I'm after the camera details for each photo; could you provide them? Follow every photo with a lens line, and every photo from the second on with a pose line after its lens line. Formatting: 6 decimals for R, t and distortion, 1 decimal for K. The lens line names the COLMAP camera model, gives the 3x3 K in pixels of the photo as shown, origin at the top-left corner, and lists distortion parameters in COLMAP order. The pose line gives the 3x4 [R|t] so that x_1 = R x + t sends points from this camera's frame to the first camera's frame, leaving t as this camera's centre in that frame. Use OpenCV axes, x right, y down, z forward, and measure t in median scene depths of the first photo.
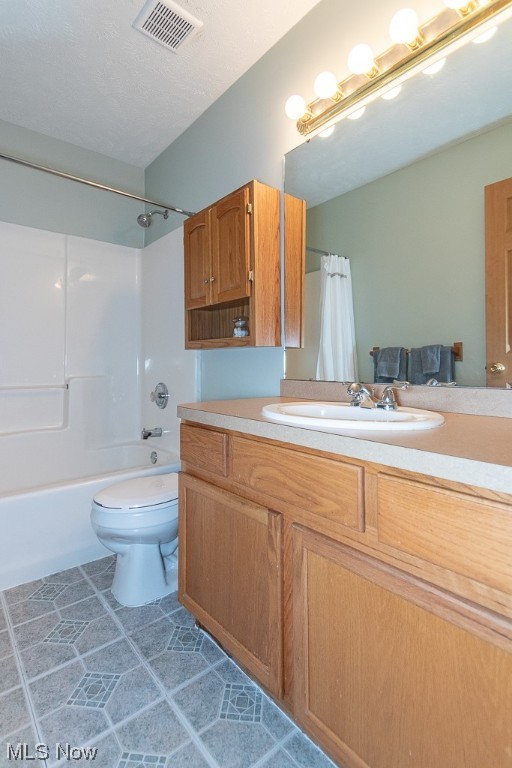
lens RADIAL K [[364.3, 0, 251.8], [0, 364.3, 385.5], [0, 0, 1]] dist [0.004343, -0.000402]
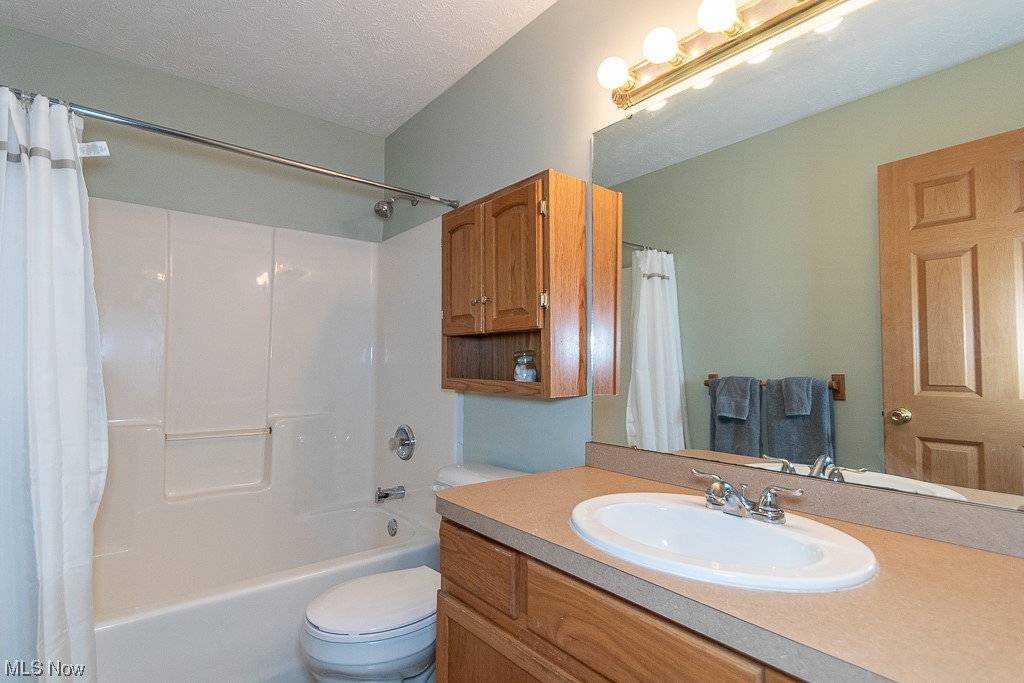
lens RADIAL K [[485.7, 0, 511.1], [0, 485.7, 344.3], [0, 0, 1]] dist [0.004343, -0.000402]
pose [[0.999889, -0.013623, -0.006027, -0.056493], [0.013187, 0.997639, -0.067397, -0.149932], [0.006931, 0.067310, 0.997708, 0.093278]]
